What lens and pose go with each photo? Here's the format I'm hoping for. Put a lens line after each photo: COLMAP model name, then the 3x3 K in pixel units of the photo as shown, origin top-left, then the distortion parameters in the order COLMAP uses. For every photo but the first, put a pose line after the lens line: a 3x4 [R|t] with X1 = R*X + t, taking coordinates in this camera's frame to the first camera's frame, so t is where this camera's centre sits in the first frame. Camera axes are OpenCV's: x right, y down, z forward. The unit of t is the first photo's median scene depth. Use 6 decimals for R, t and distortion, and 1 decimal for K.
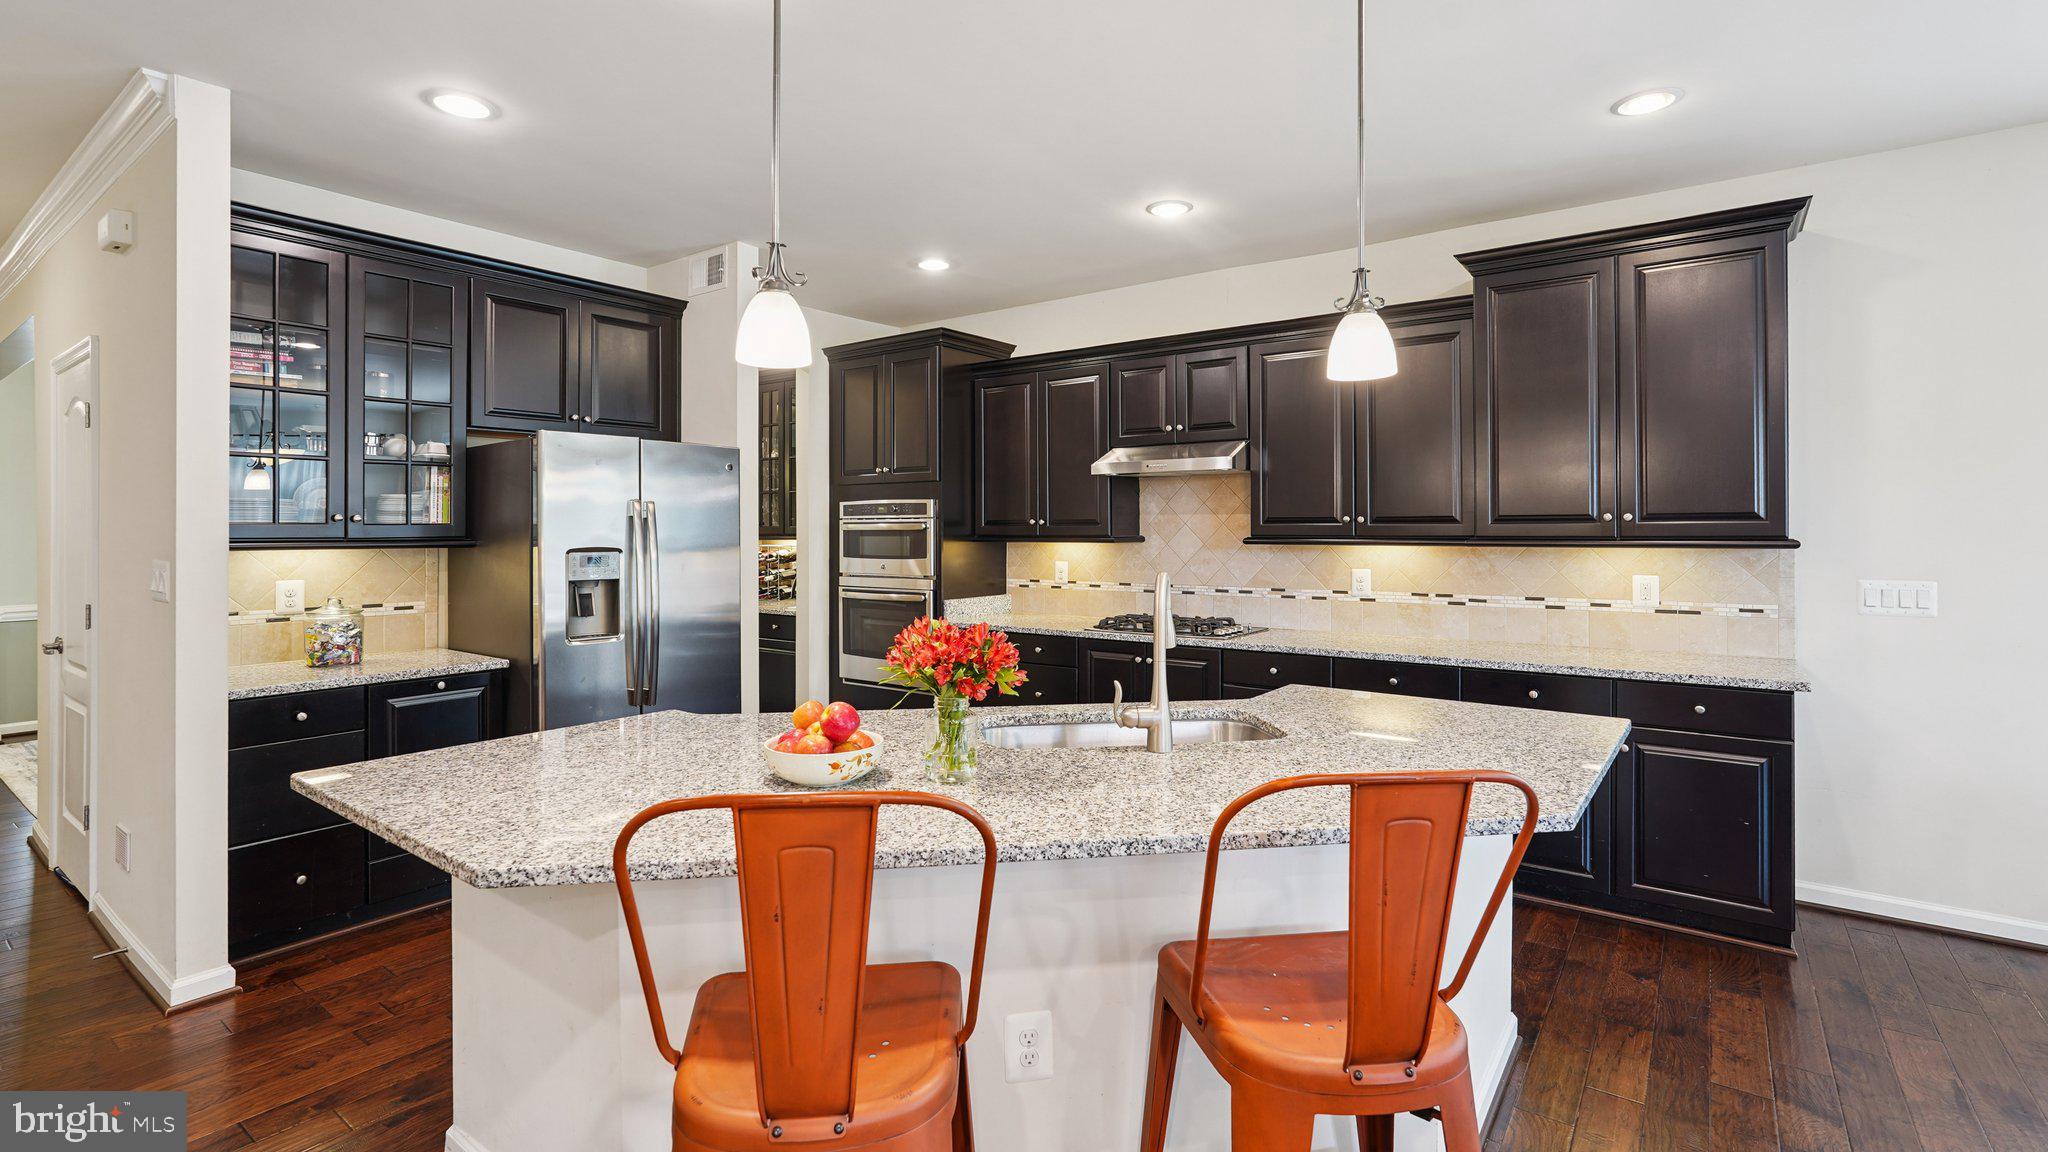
lens RADIAL K [[928.6, 0, 1033.2], [0, 928.6, 524.6], [0, 0, 1]] dist [-0.000108, -0.000078]
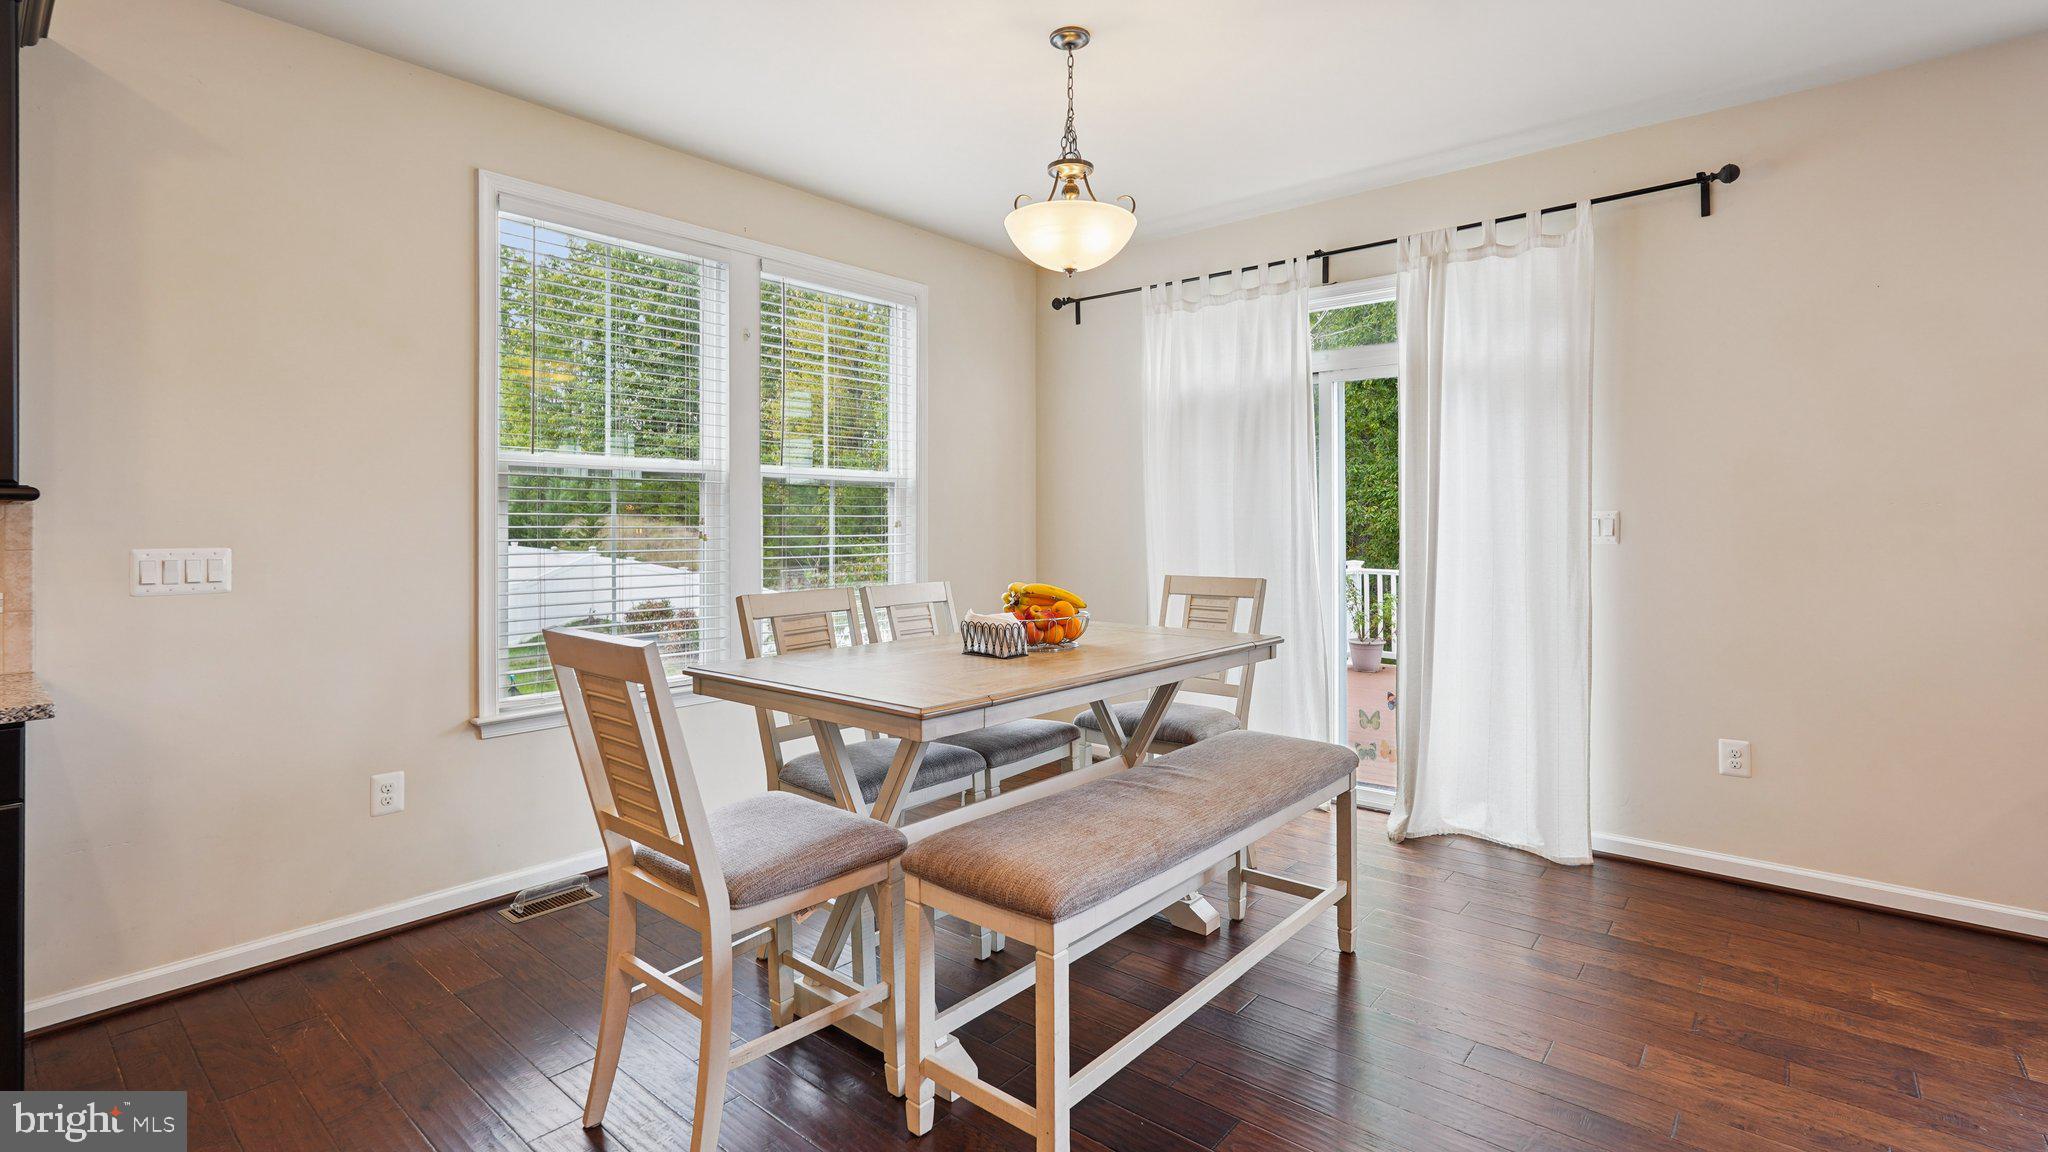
lens RADIAL K [[928.6, 0, 1033.2], [0, 928.6, 524.6], [0, 0, 1]] dist [-0.000108, -0.000078]
pose [[0.058324, -0.011565, 0.998231, 0.182292], [-0.024075, 0.999626, 0.012987, 0.012524], [-0.998007, -0.024790, 0.058024, 0.223816]]
